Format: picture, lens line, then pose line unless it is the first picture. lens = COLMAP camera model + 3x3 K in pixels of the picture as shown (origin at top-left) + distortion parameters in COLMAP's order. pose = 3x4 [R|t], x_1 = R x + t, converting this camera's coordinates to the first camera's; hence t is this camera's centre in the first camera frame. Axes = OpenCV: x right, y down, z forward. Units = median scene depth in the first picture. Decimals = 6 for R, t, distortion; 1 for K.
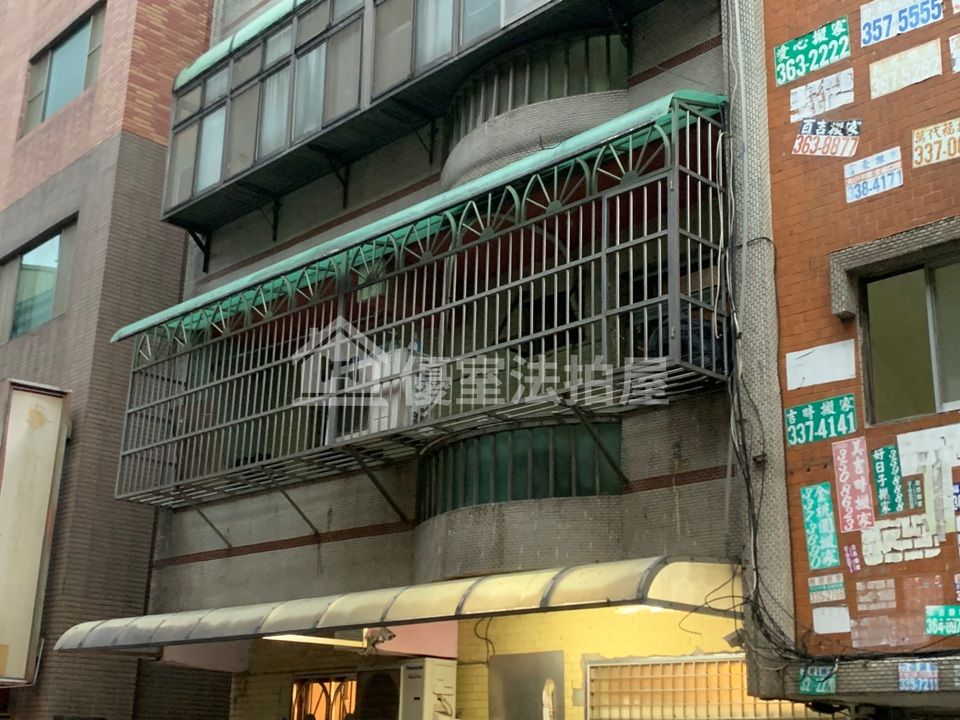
lens RADIAL K [[1248.2, 0, 462.9], [0, 1248.2, 358.5], [0, 0, 1]] dist [0.186969, -0.644744]
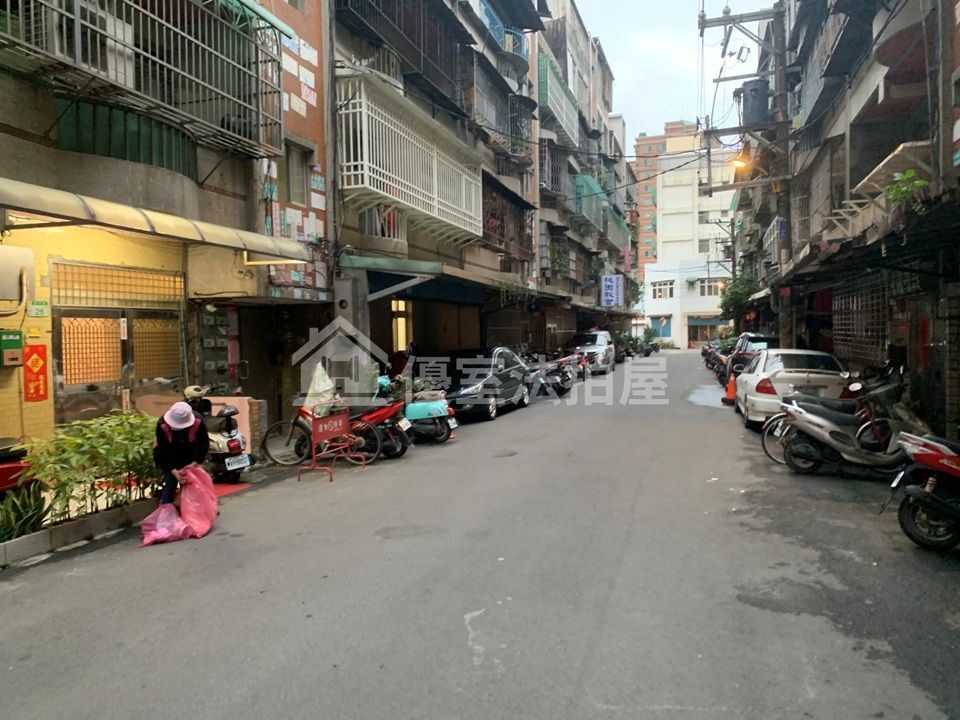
lens RADIAL K [[736.8, 0, 471.3], [0, 736.8, 350.3], [0, 0, 1]] dist [0.029821, -0.045349]
pose [[-0.489029, -0.042346, 0.871239, -1.180665], [-0.267893, 0.957839, -0.103814, 0.389757], [-0.830111, -0.284167, -0.479755, 1.261966]]
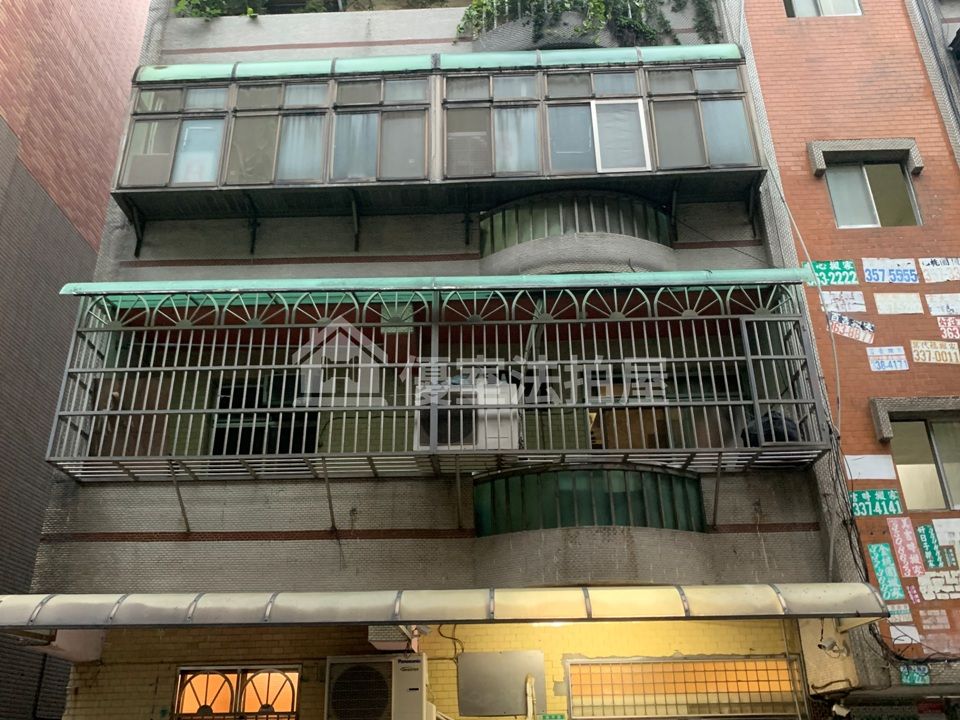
lens RADIAL K [[833.9, 0, 467.3], [0, 833.9, 364.0], [0, 0, 1]] dist [0.023901, -0.023751]
pose [[0.708340, 0.262913, 0.655081, -0.781010], [-0.183366, 0.964722, -0.188911, 0.169083], [-0.681639, 0.013694, 0.731561, 0.578400]]
